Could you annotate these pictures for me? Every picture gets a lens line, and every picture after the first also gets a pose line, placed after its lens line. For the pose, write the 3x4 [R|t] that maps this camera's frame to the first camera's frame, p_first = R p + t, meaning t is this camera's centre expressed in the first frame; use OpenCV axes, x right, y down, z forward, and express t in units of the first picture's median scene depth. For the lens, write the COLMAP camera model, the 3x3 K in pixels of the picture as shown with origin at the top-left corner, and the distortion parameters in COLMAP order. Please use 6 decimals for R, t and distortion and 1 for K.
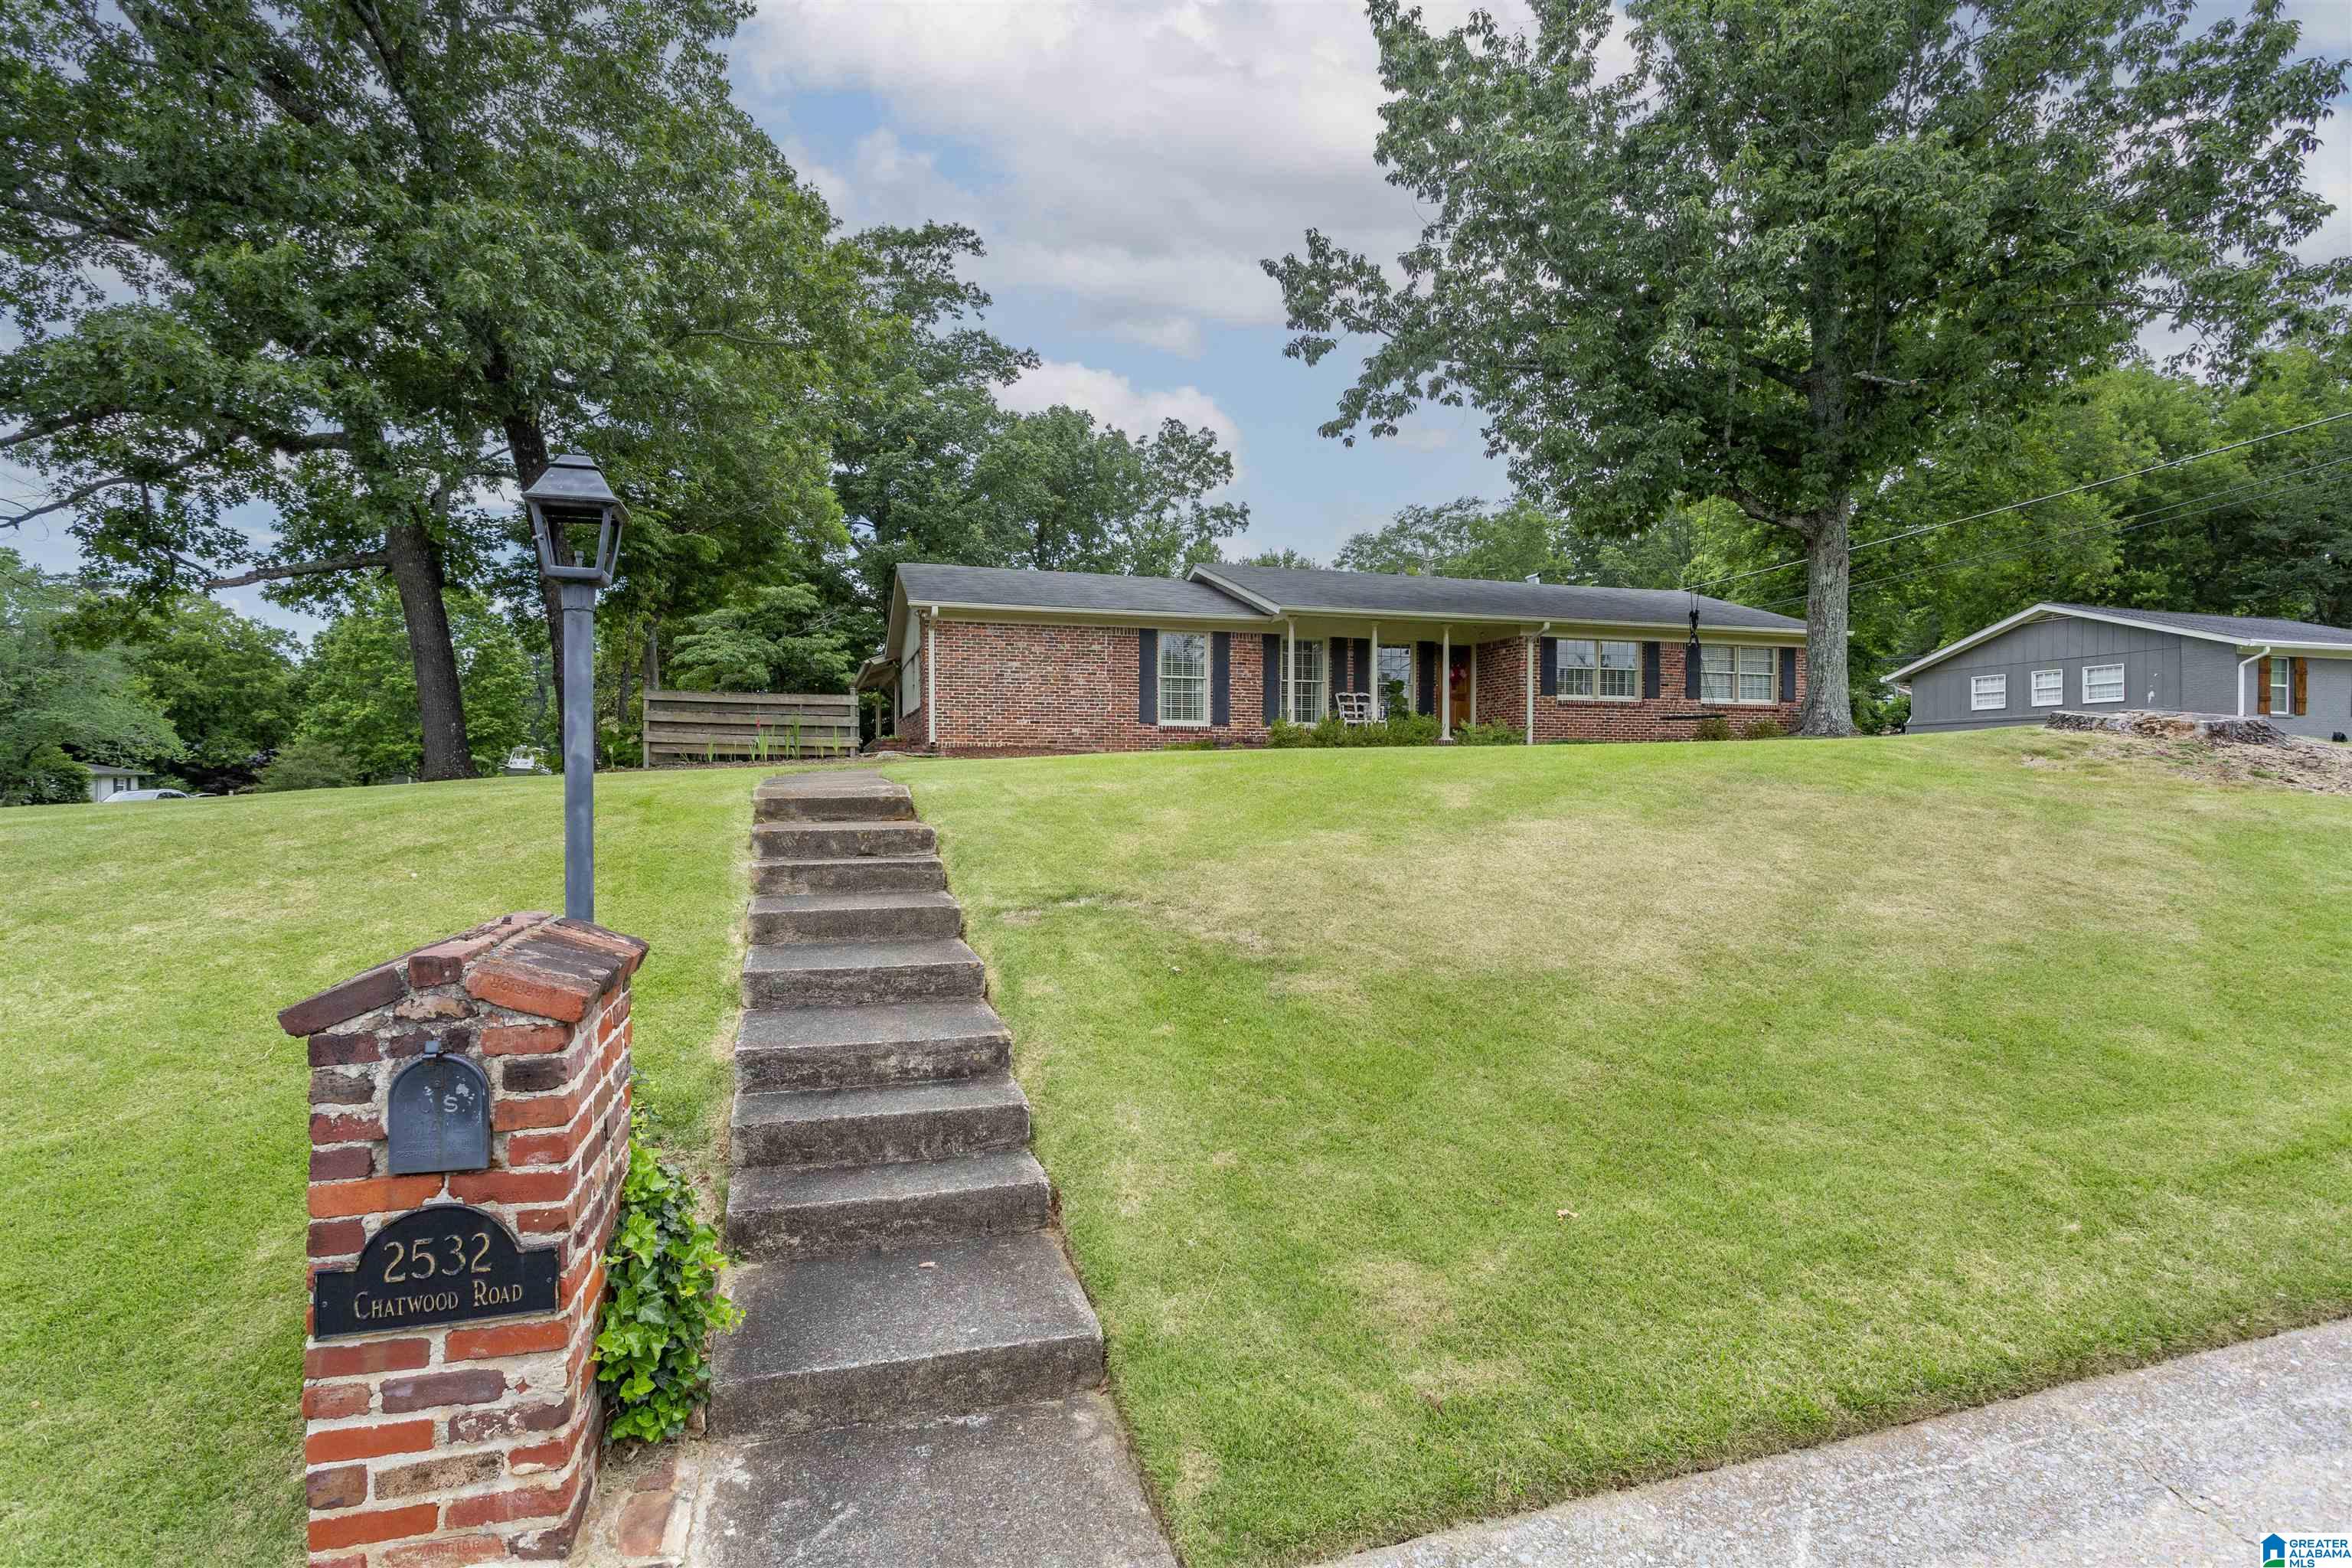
lens RADIAL K [[1123.4, 0, 1163.9], [0, 1123.4, 777.2], [0, 0, 1]] dist [-0.004016, 0.012164]
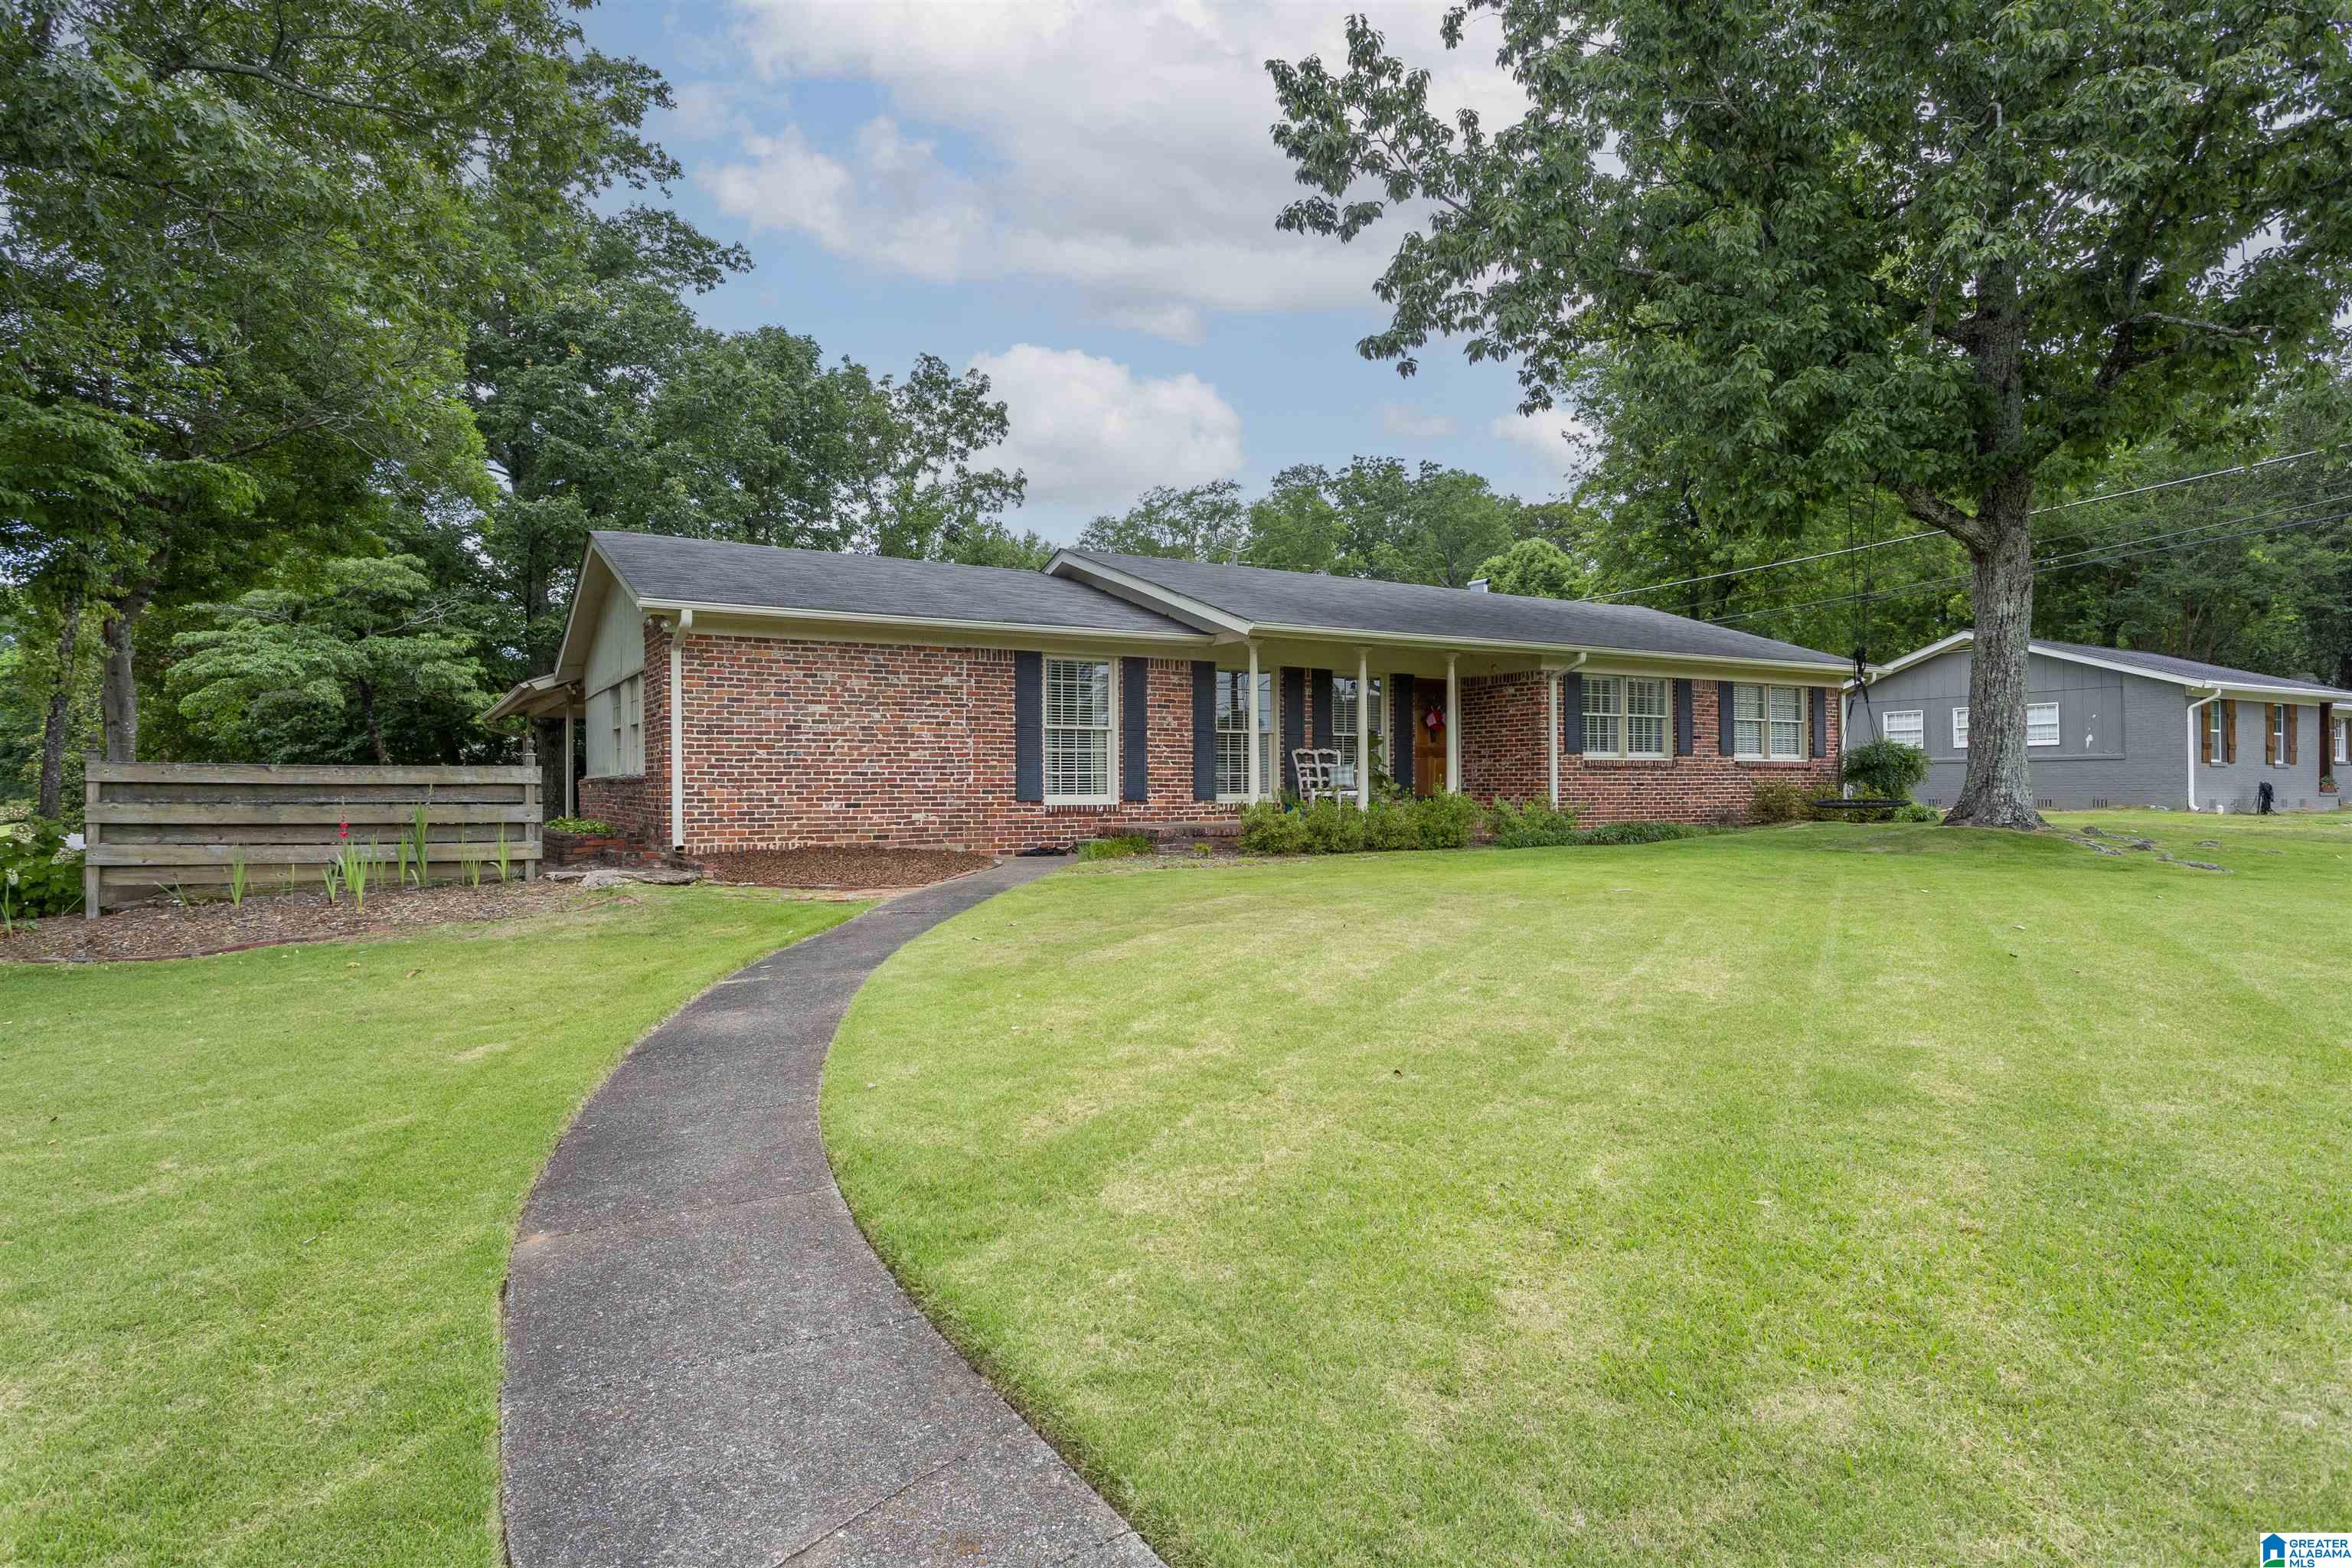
lens RADIAL K [[1327.3, 0, 1176.0], [0, 1327.3, 784.0], [0, 0, 1]] dist [-0.007191, 0.012726]
pose [[0.973462, -0.001830, 0.228841, -0.068053], [0.004578, 0.999924, -0.011479, -0.032121], [-0.228803, 0.012222, 0.973396, 0.169296]]
